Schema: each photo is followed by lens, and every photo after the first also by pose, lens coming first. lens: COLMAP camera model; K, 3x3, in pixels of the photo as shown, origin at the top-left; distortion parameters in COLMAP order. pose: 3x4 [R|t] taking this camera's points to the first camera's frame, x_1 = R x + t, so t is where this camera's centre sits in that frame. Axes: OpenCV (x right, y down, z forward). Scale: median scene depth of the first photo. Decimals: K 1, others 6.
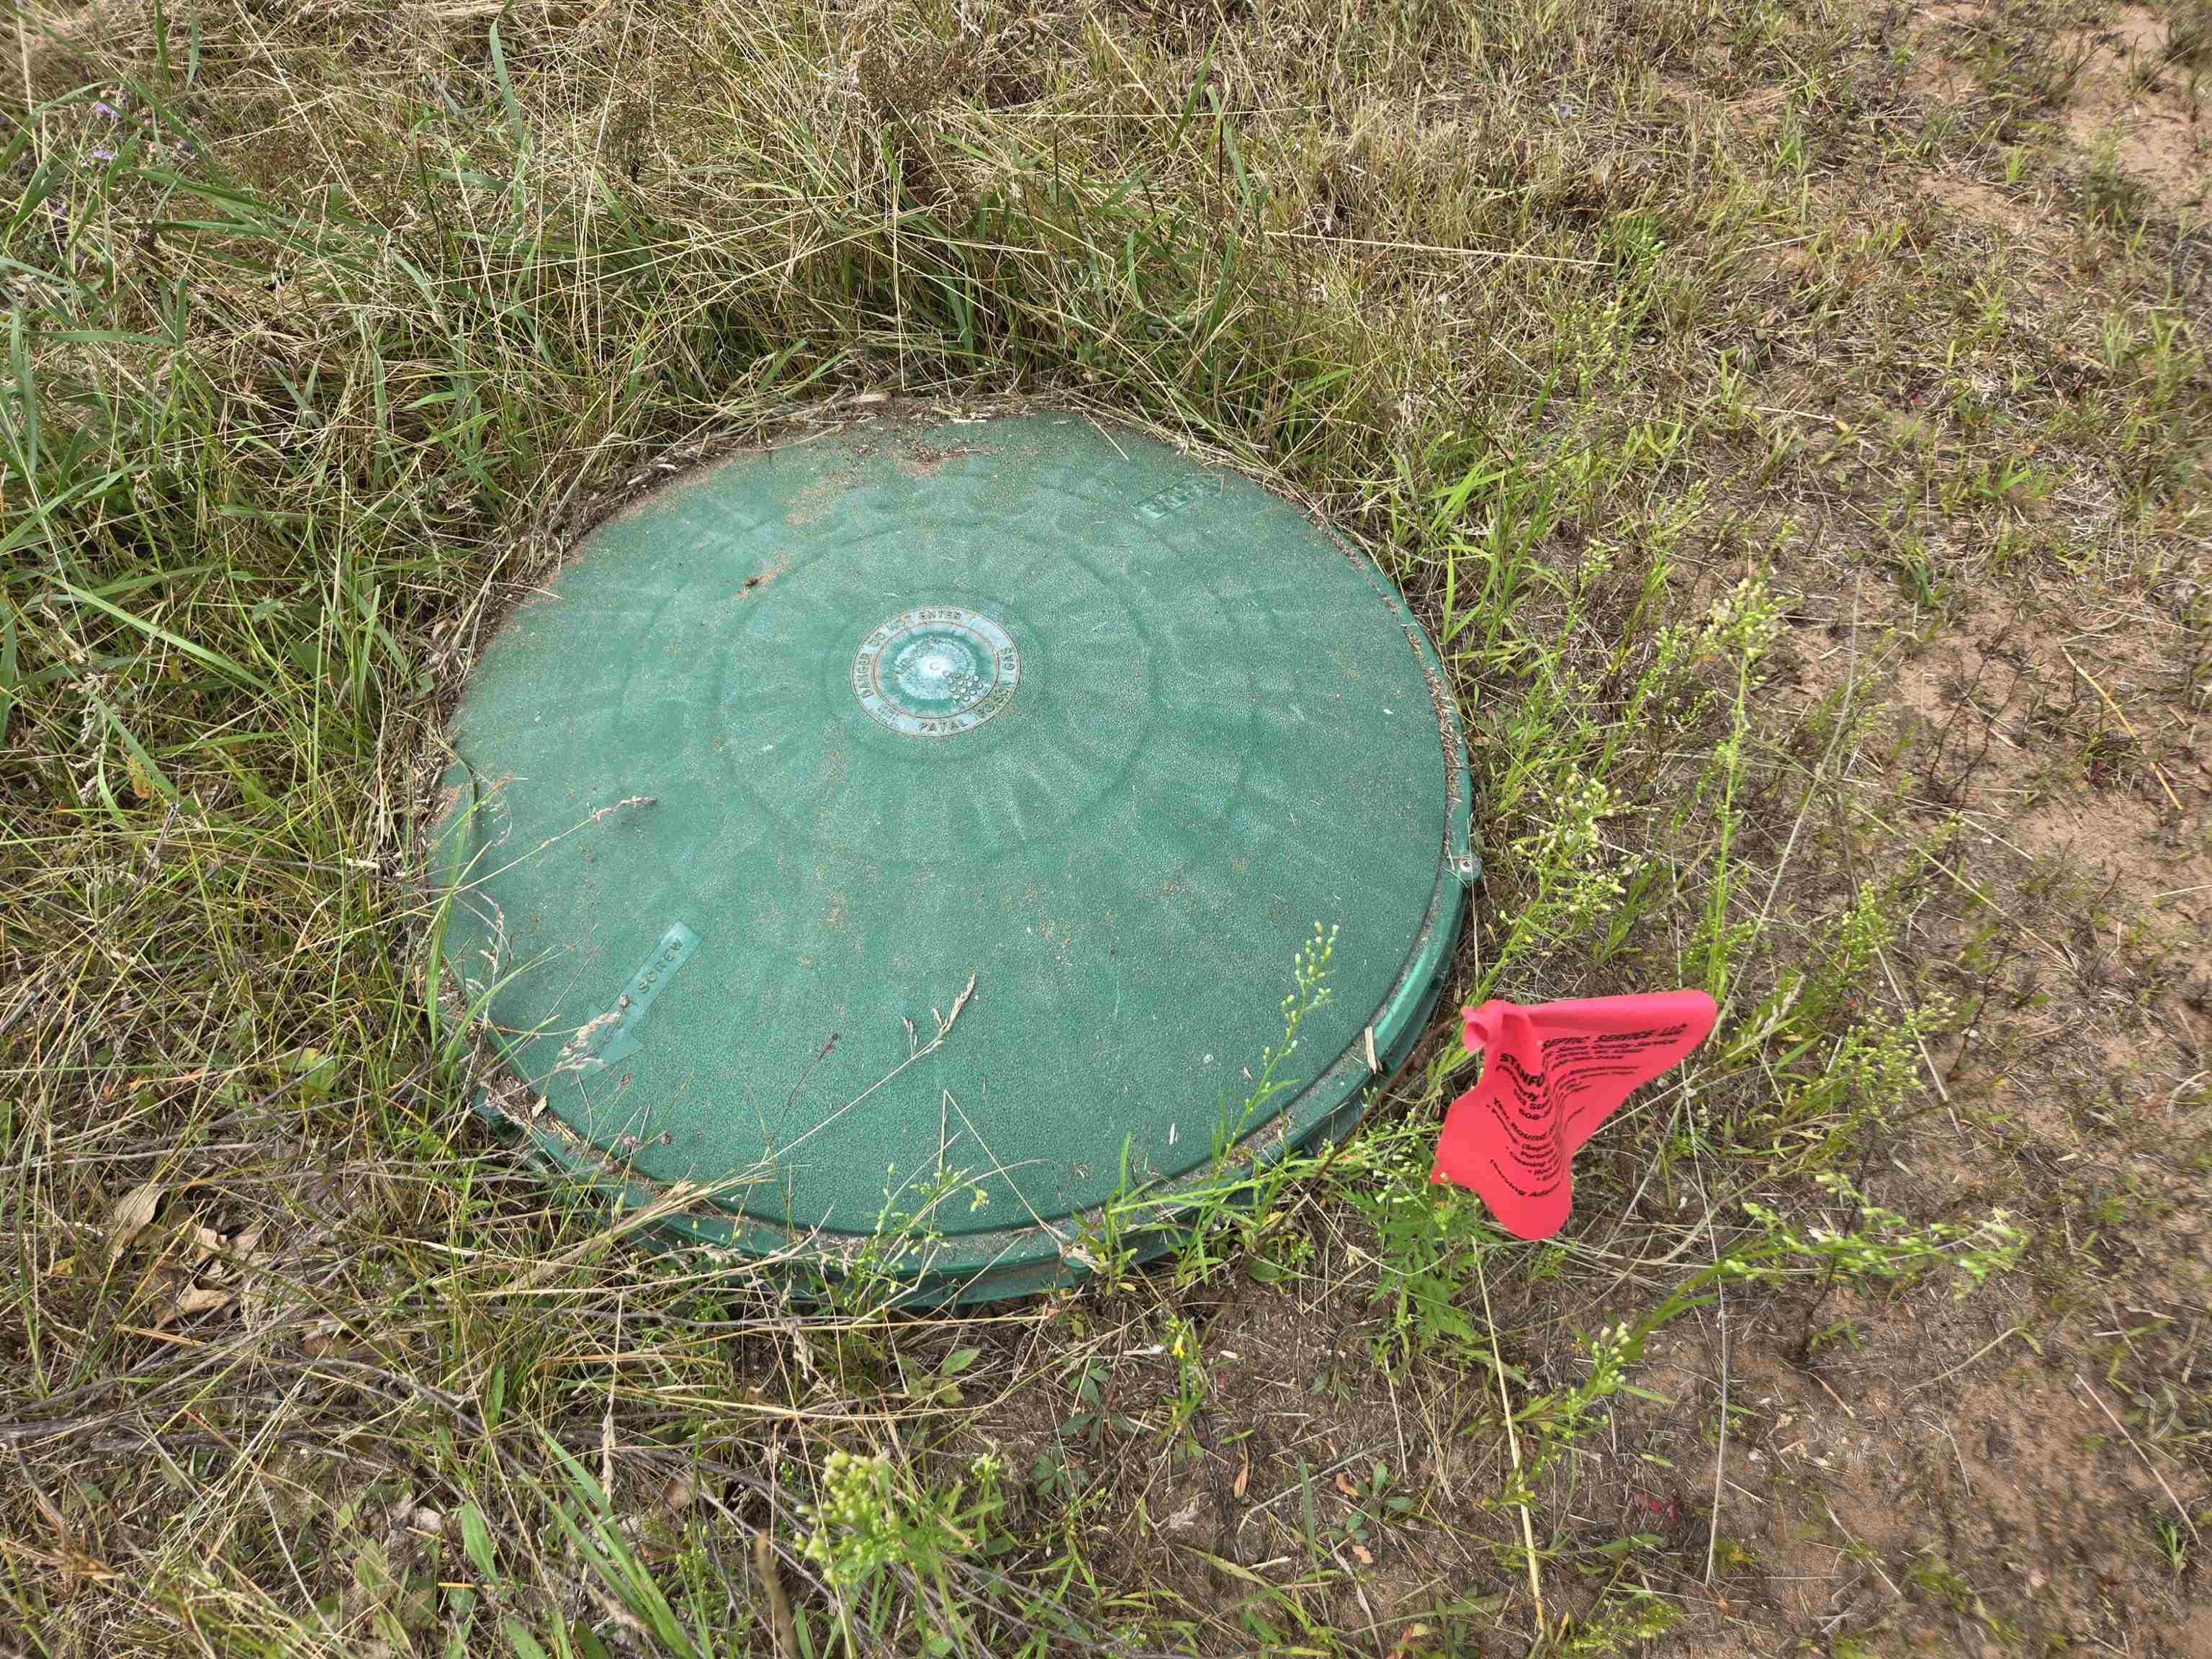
lens RADIAL K [[1523.4, 0, 1126.3], [0, 1523.4, 830.9], [0, 0, 1]] dist [0.086032, -0.083036]
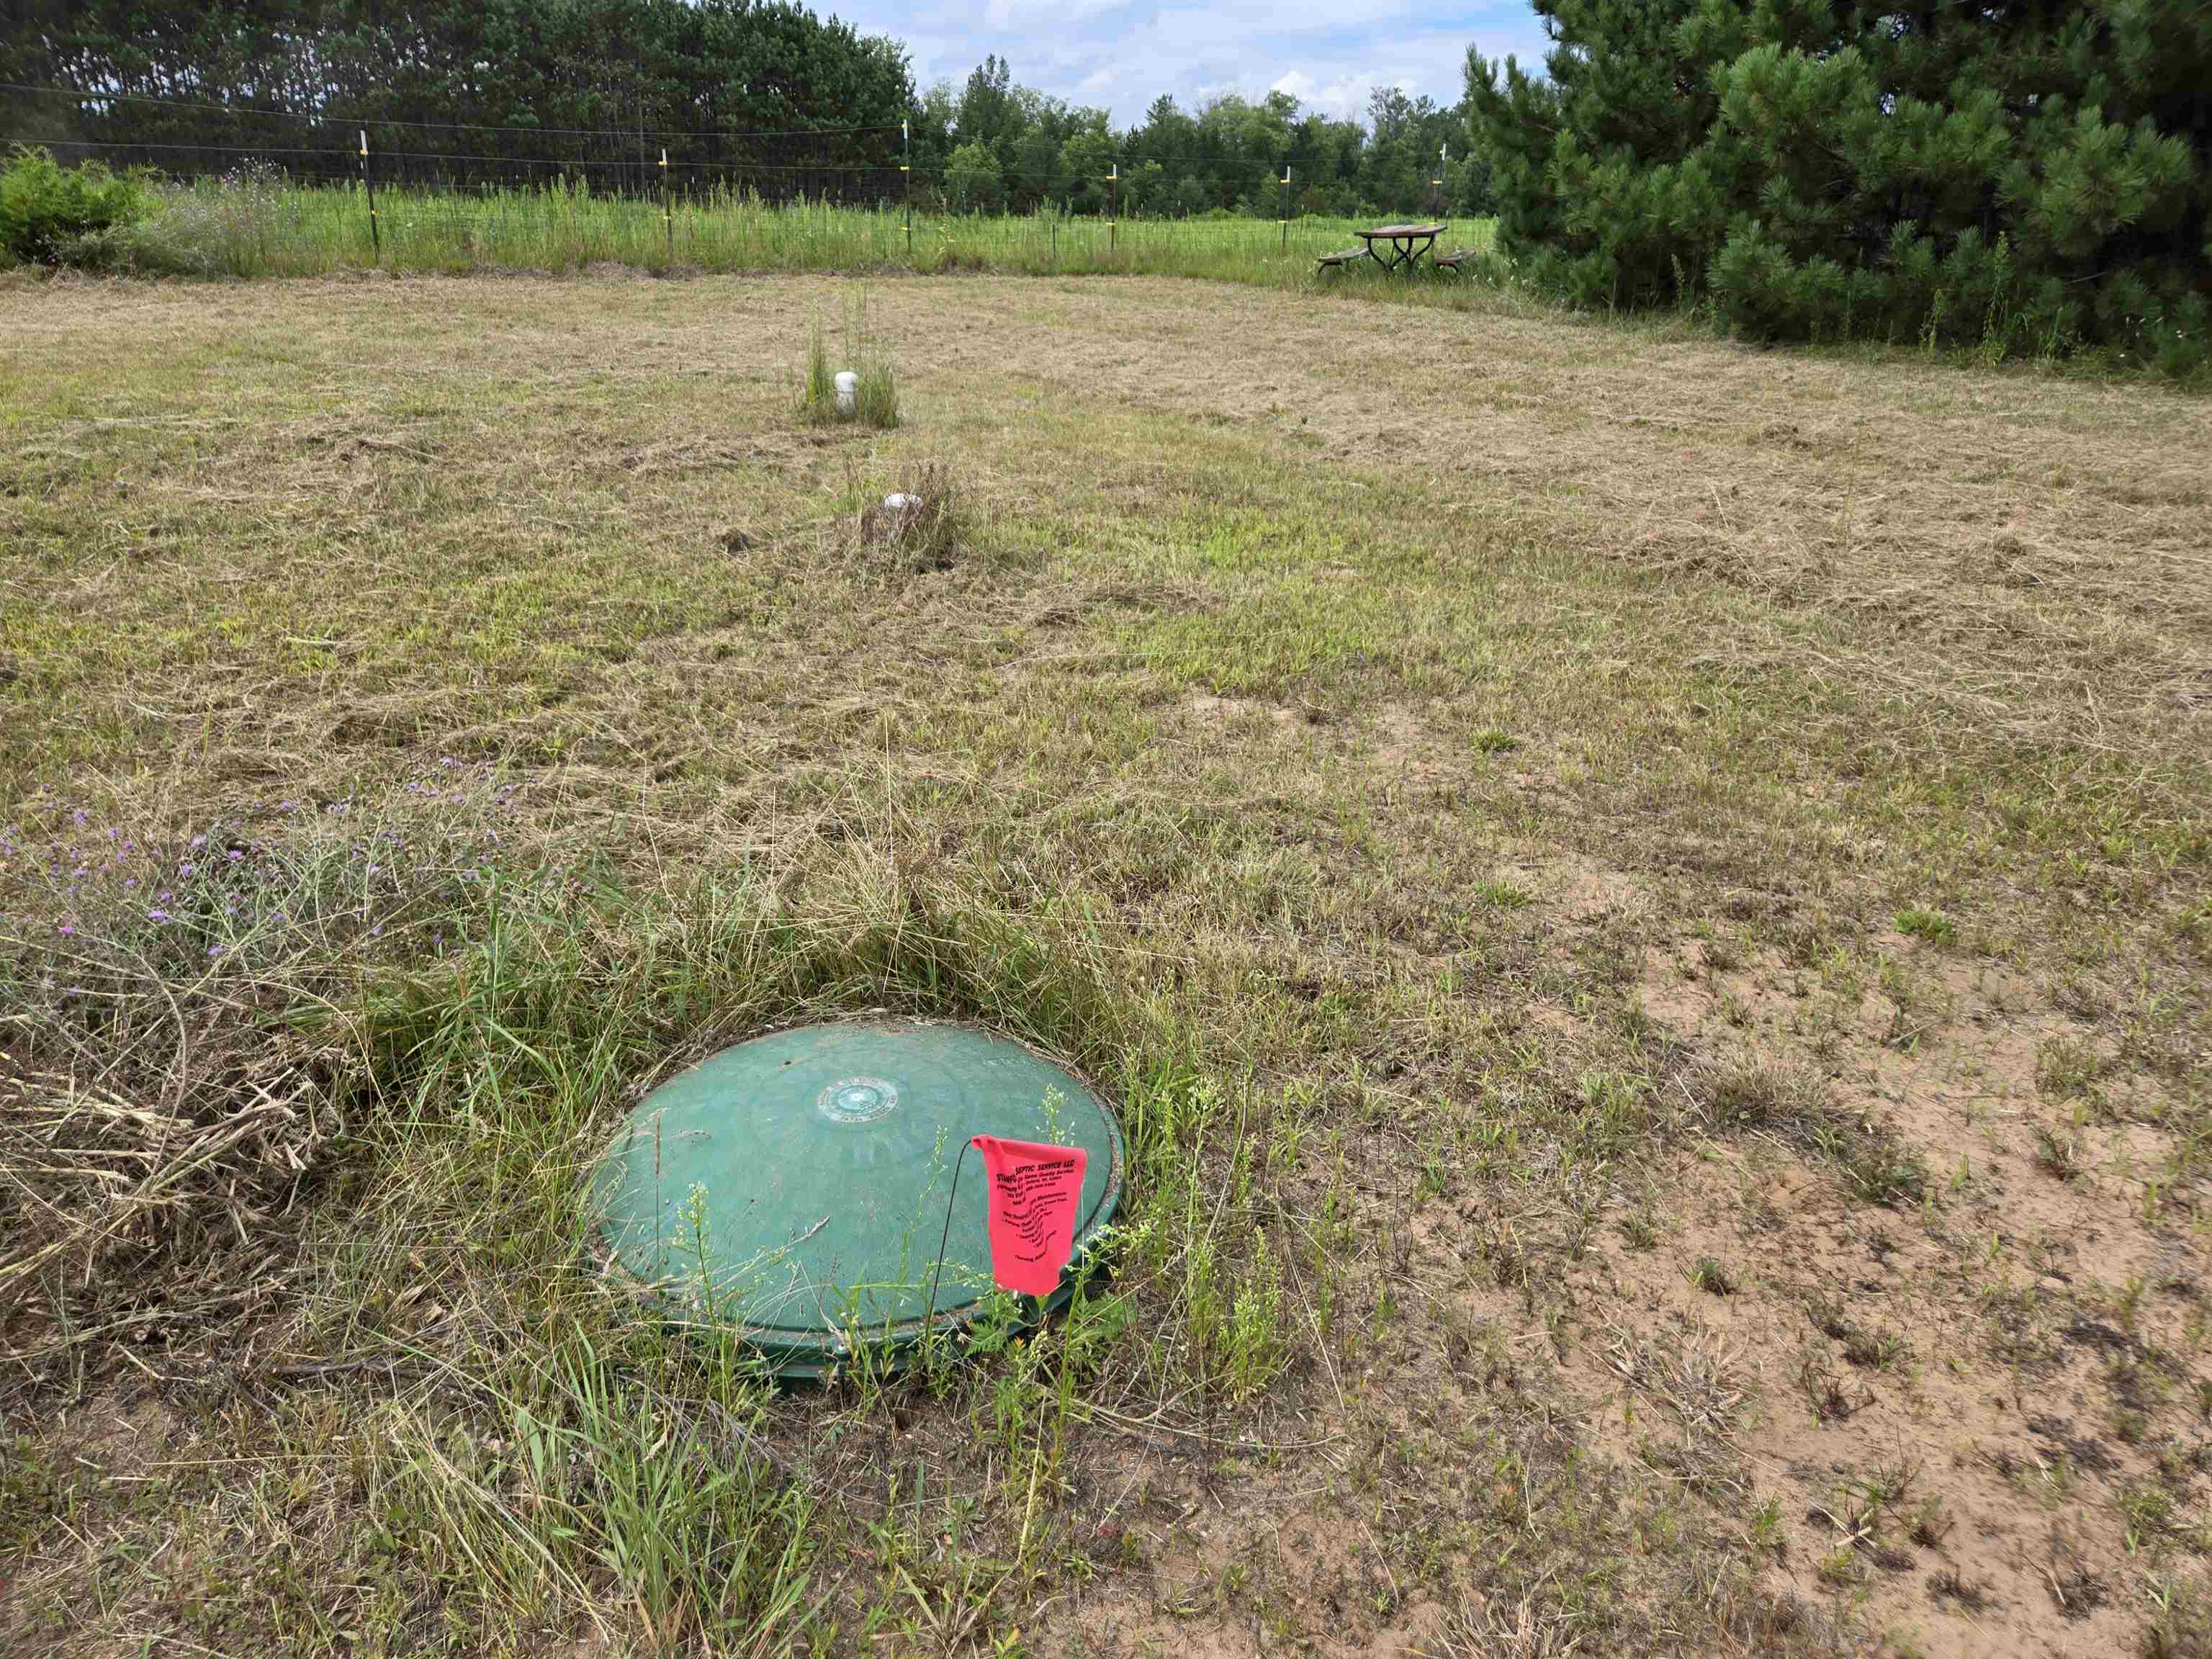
lens RADIAL K [[1443.6, 0, 1099.9], [0, 1443.6, 842.9], [0, 0, 1]] dist [0.073190, -0.055430]
pose [[0.985345, 0.087655, -0.146328, 0.400897], [-0.152119, 0.839678, -0.521346, 0.507136], [0.077170, 0.535965, 0.840706, -0.716228]]
